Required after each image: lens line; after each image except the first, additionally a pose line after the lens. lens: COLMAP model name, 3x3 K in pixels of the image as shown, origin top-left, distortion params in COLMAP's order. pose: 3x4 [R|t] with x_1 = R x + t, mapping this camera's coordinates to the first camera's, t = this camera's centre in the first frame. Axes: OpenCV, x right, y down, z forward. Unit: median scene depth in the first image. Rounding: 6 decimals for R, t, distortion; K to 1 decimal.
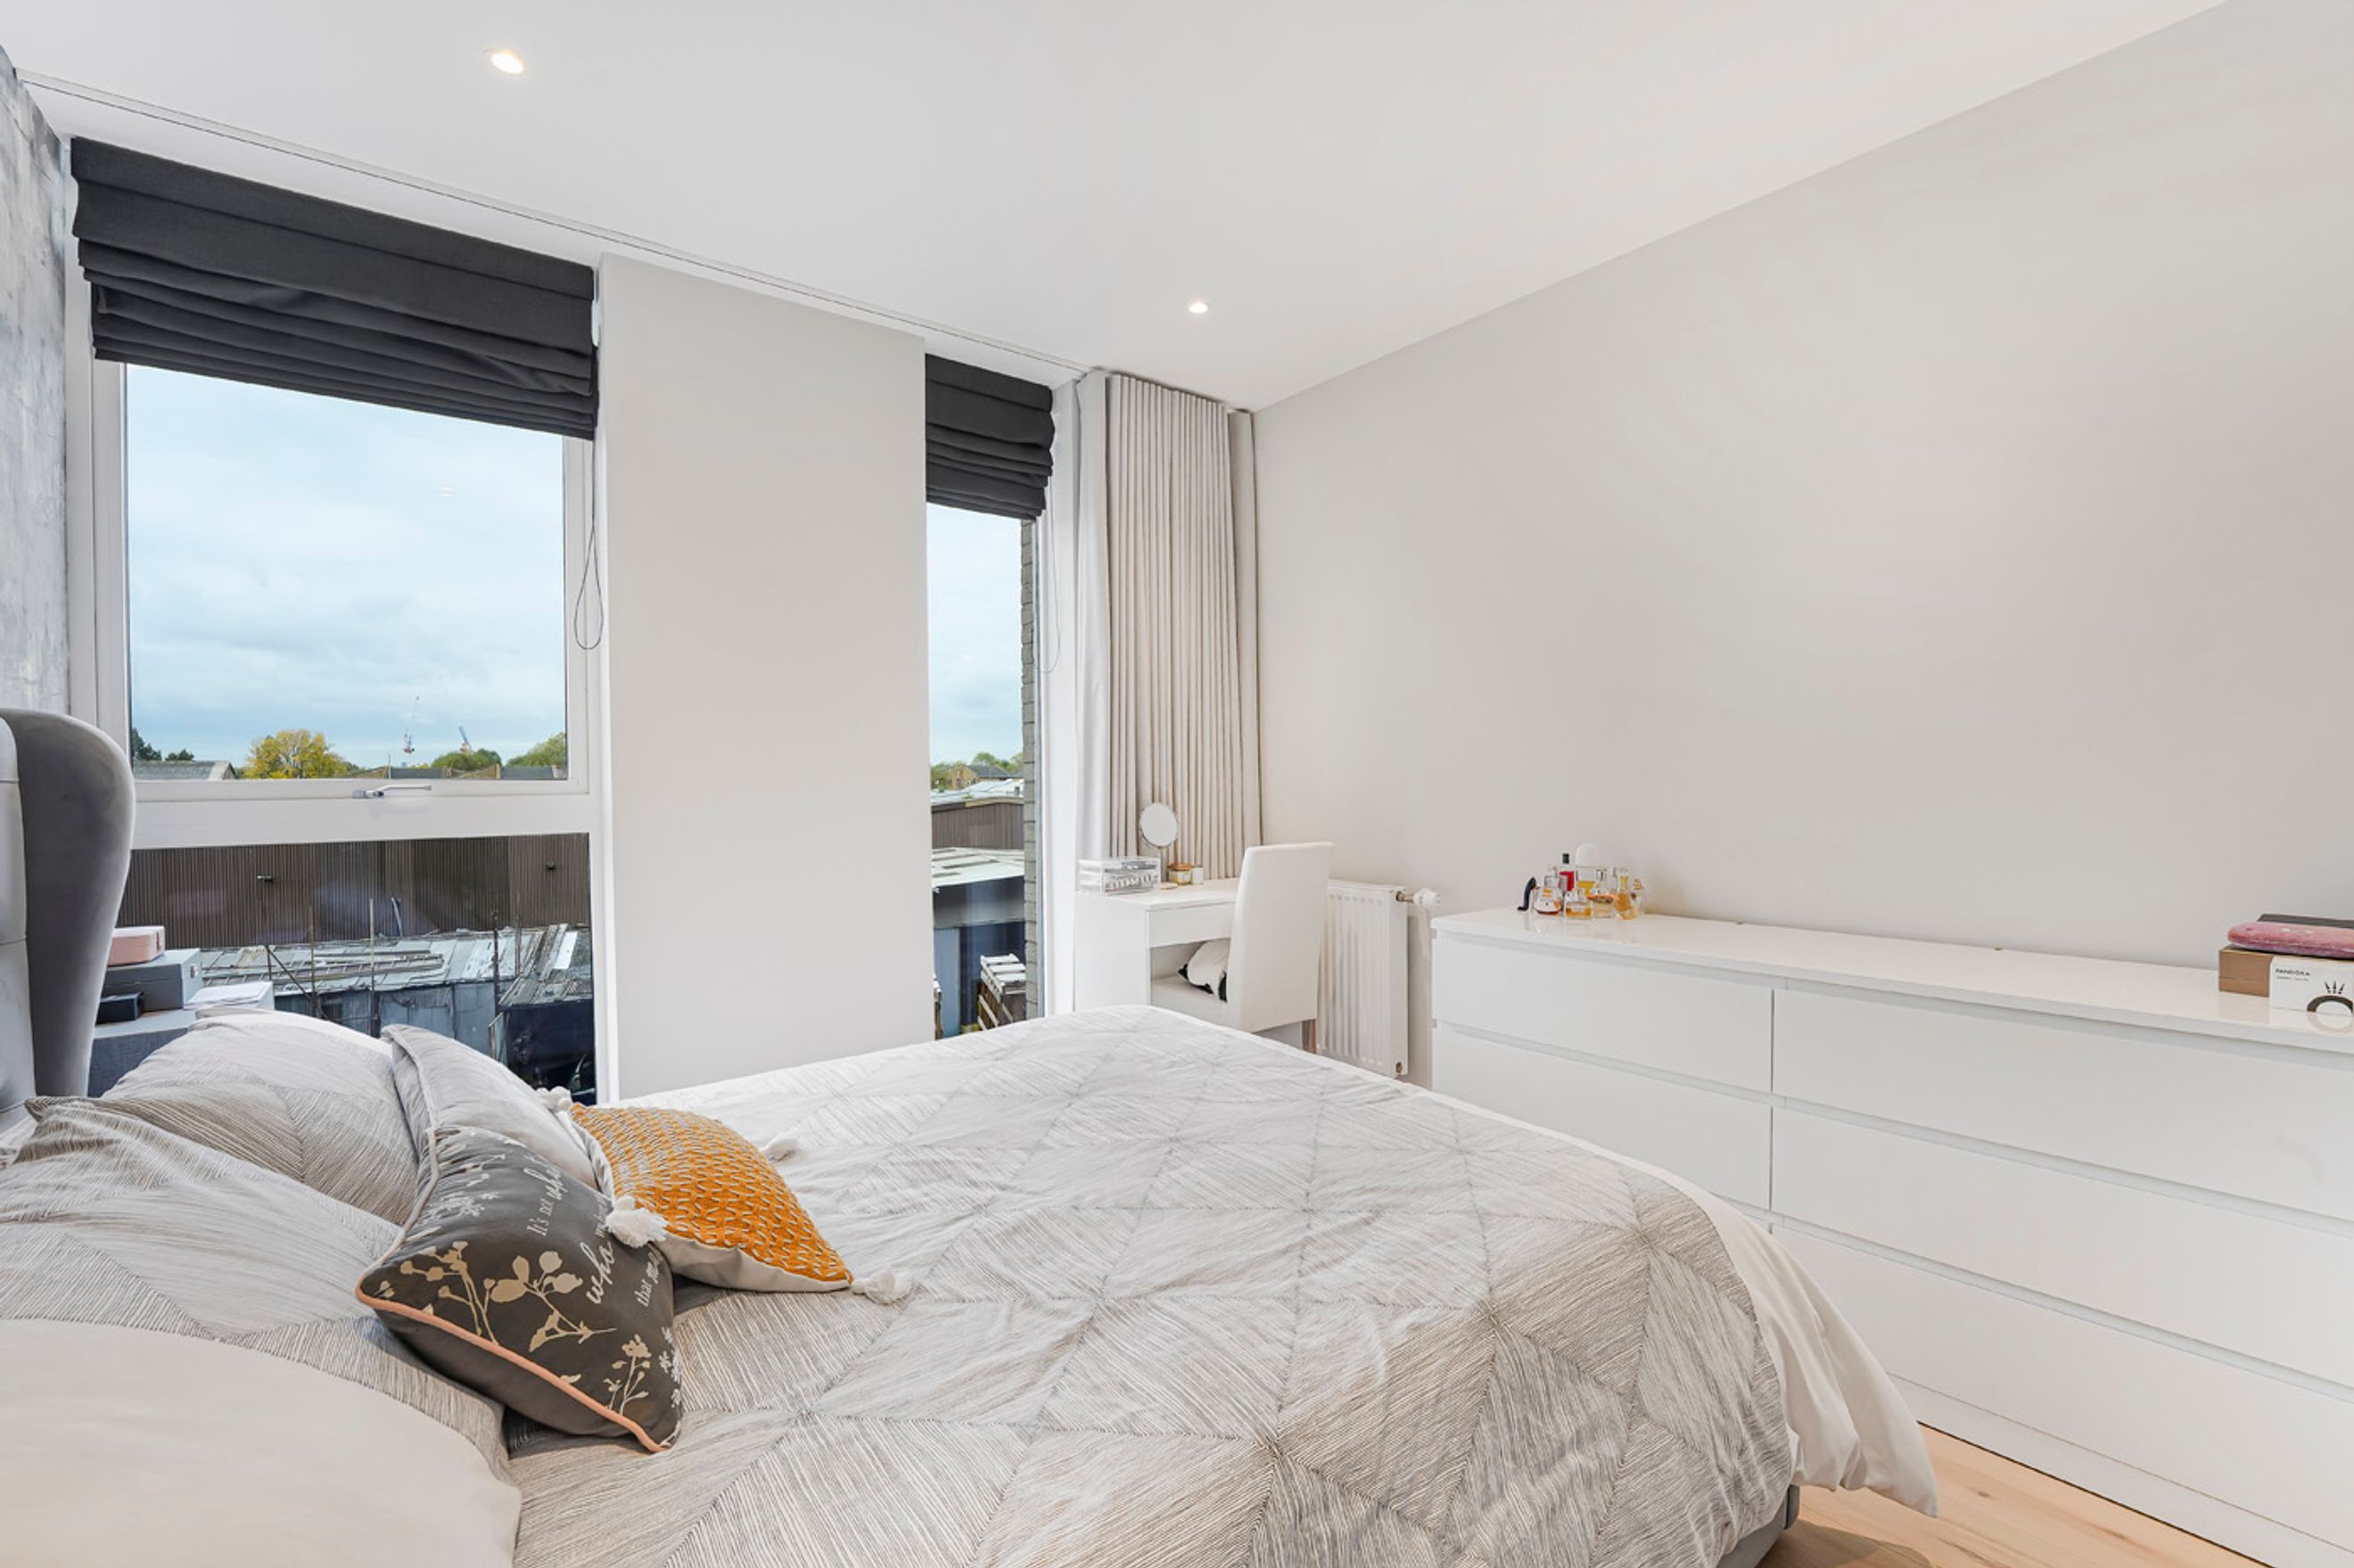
lens RADIAL K [[986.3, 0, 1179.7], [0, 986.3, 777.5], [0, 0, 1]] dist [-0.024818, 0.000436]
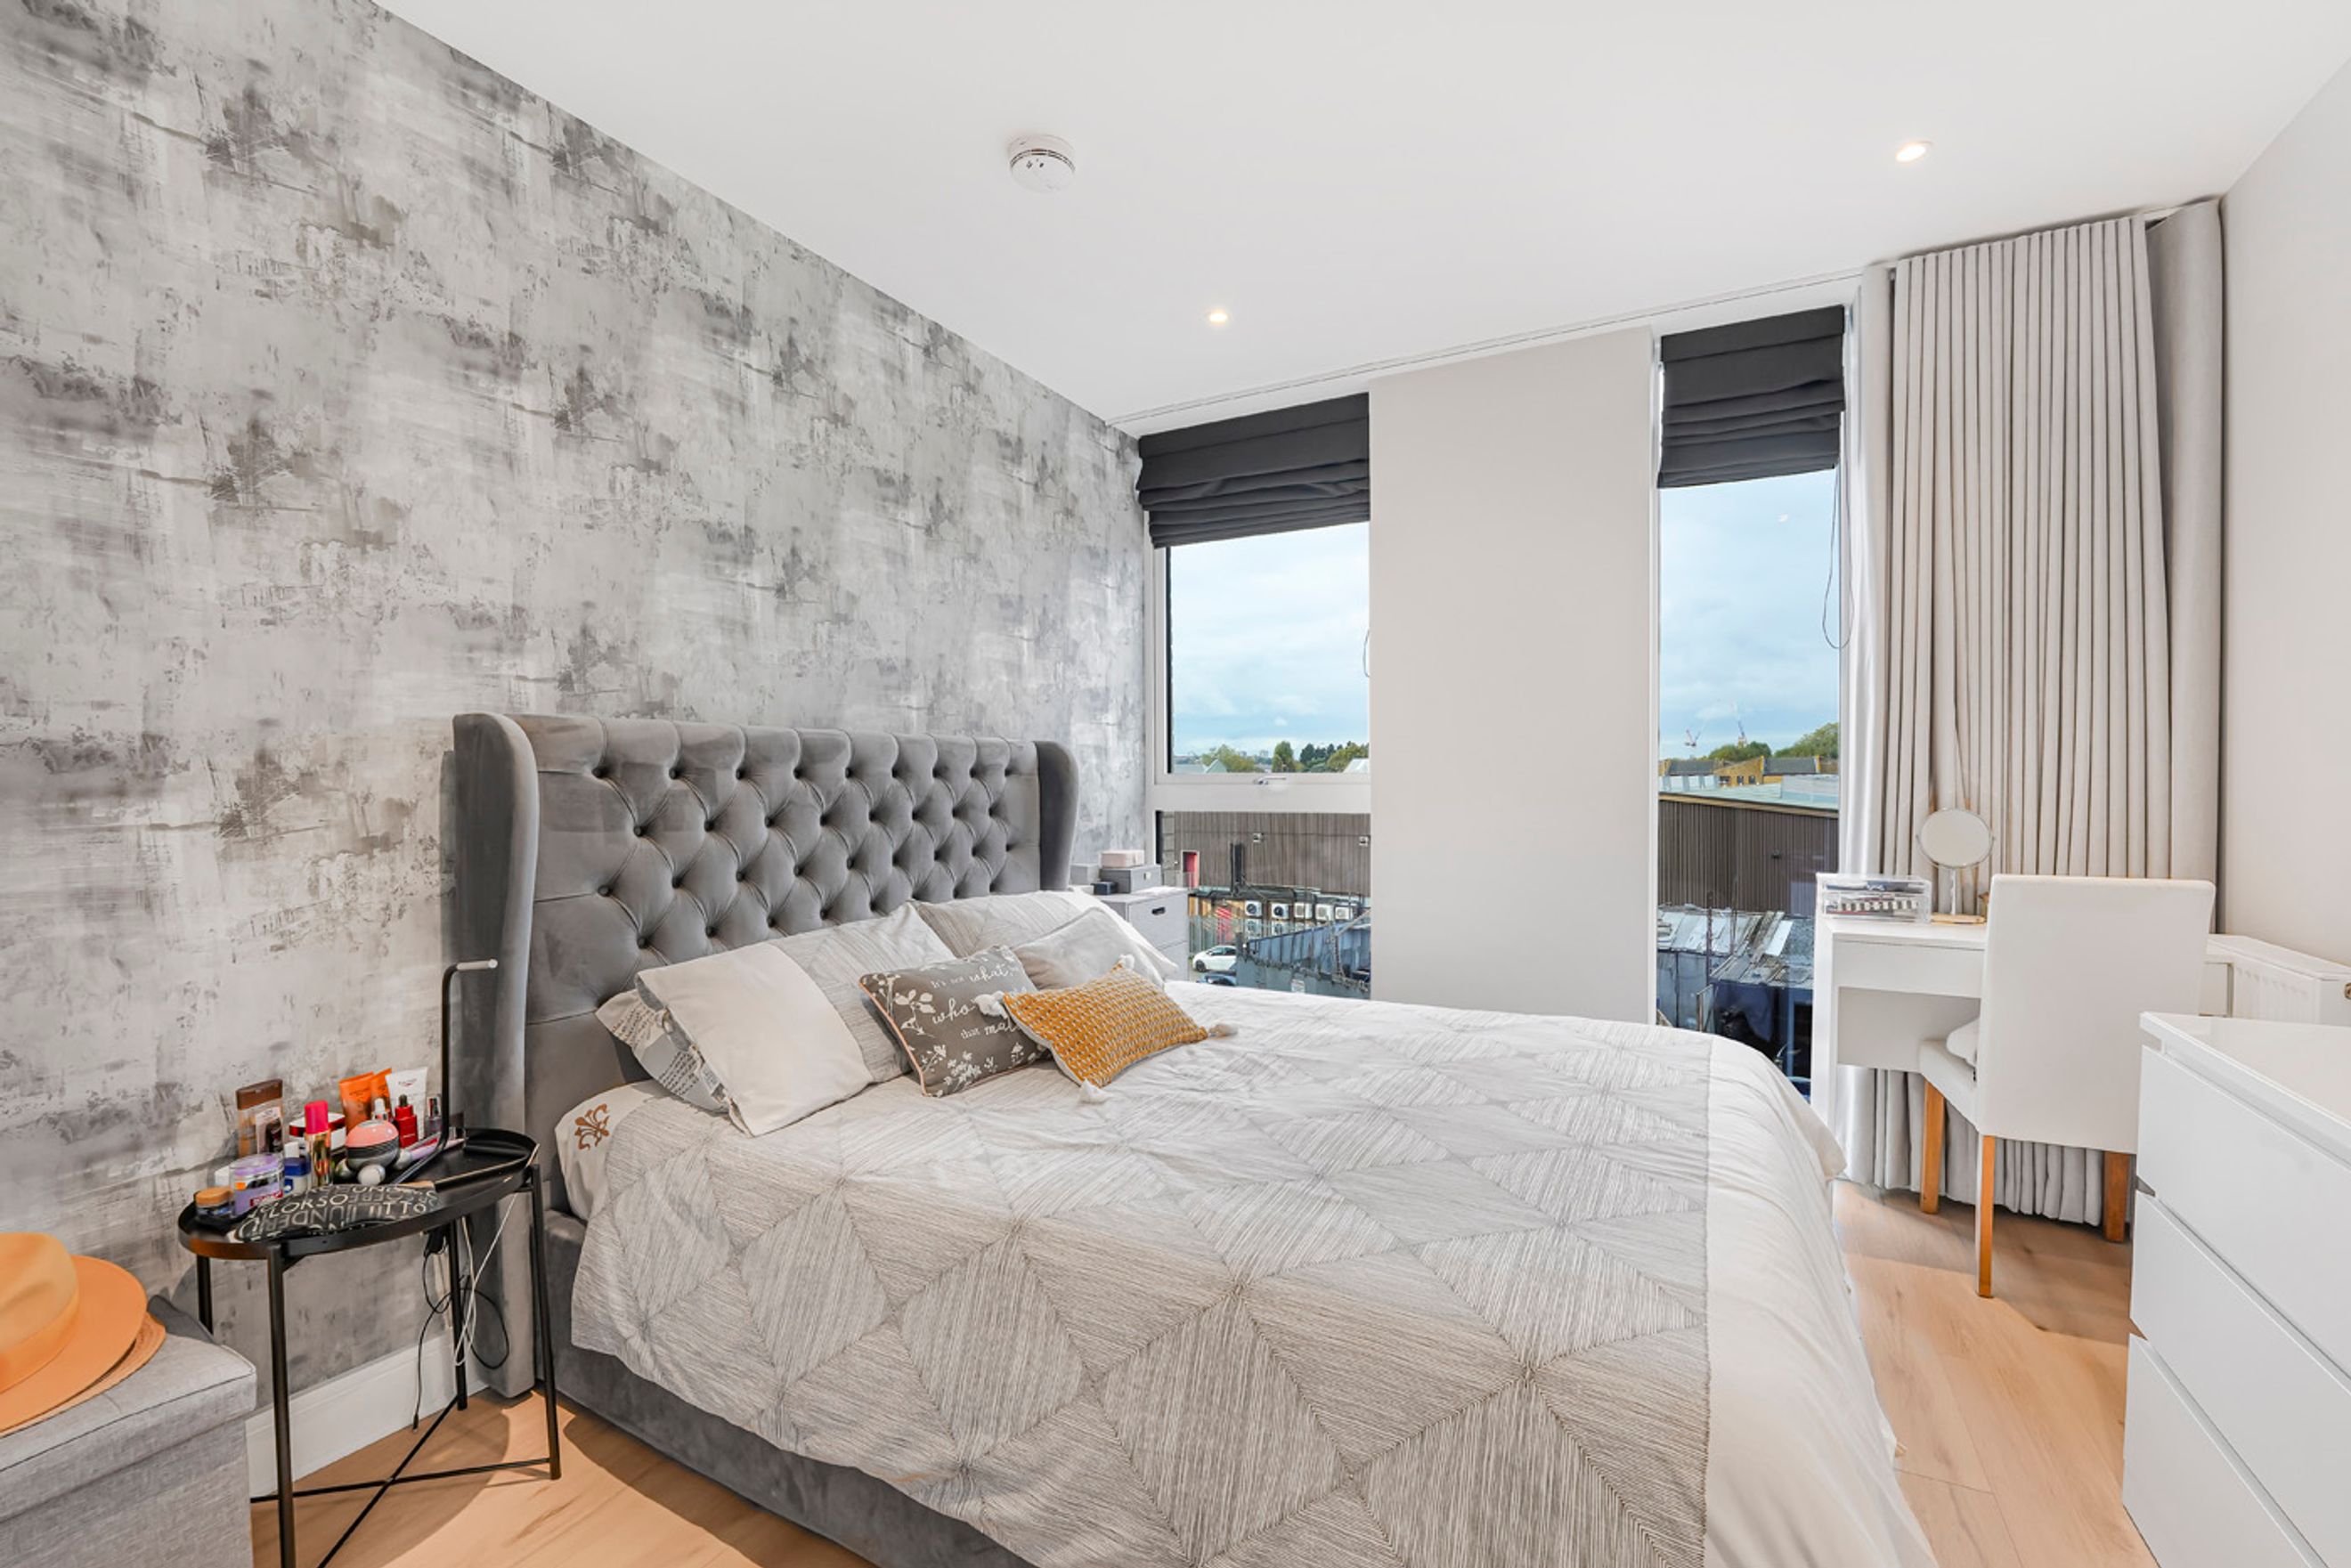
lens RADIAL K [[968.6, 0, 1179.4], [0, 968.6, 791.4], [0, 0, 1]] dist [-0.023774, 0.000103]
pose [[0.408609, 0.022422, -0.912434, 0.608895], [-0.001048, 0.999709, 0.024097, -0.006979], [0.912709, -0.008890, 0.408513, 0.249101]]
